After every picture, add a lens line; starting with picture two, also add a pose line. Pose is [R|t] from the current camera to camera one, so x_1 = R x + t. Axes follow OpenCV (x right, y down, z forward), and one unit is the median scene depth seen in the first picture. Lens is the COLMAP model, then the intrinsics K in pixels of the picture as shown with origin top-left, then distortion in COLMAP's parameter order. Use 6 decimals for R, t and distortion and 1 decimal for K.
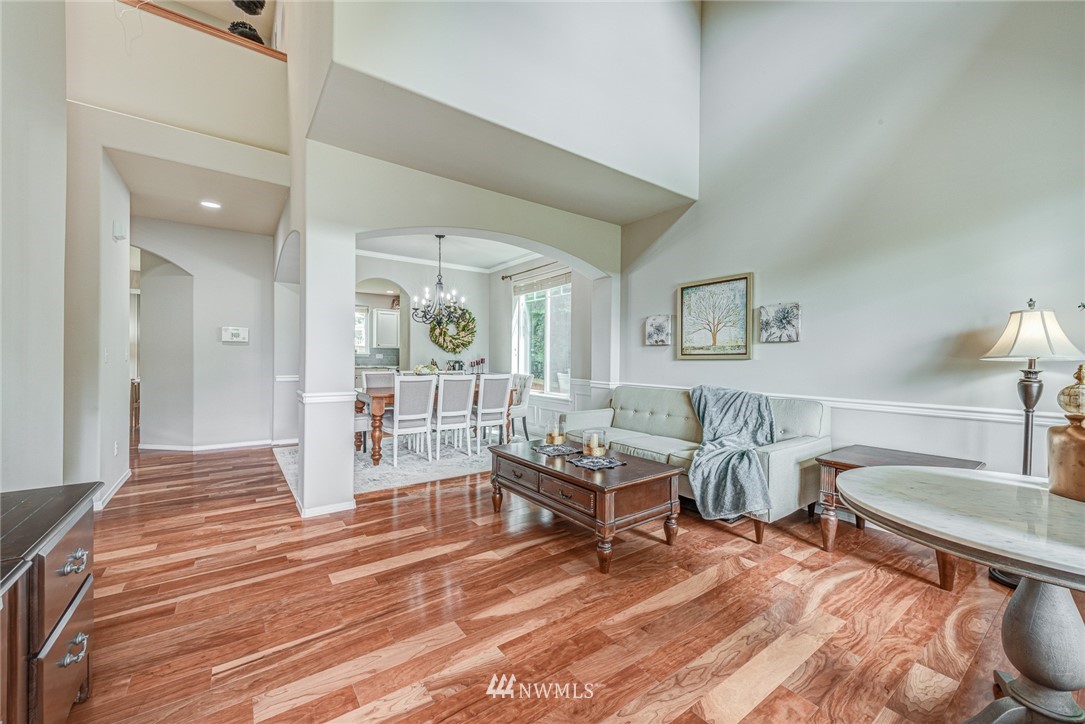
lens RADIAL K [[423.7, 0, 545.6], [0, 423.7, 363.8], [0, 0, 1]] dist [0.015028, -0.002700]
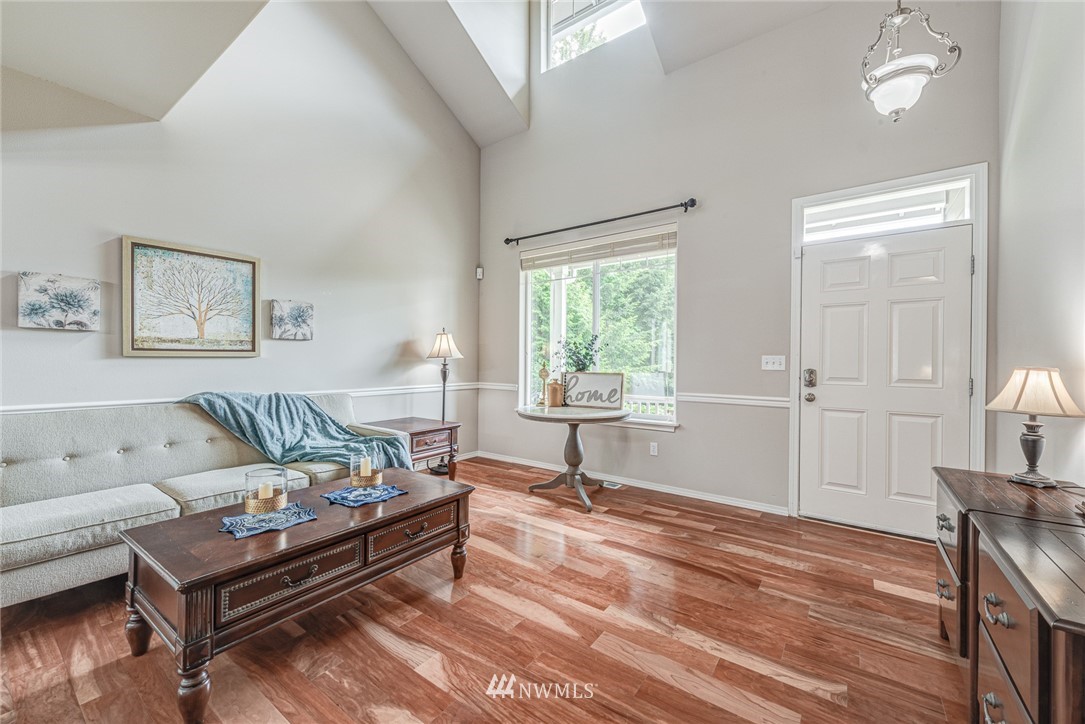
lens RADIAL K [[423.7, 0, 547.4], [0, 423.7, 359.6], [0, 0, 1]] dist [0.015028, -0.002700]
pose [[-0.309340, -0.008920, 0.950910, -0.578299], [0.000836, 0.999953, 0.009652, -0.014323], [-0.950951, 0.003780, -0.309318, 0.749302]]
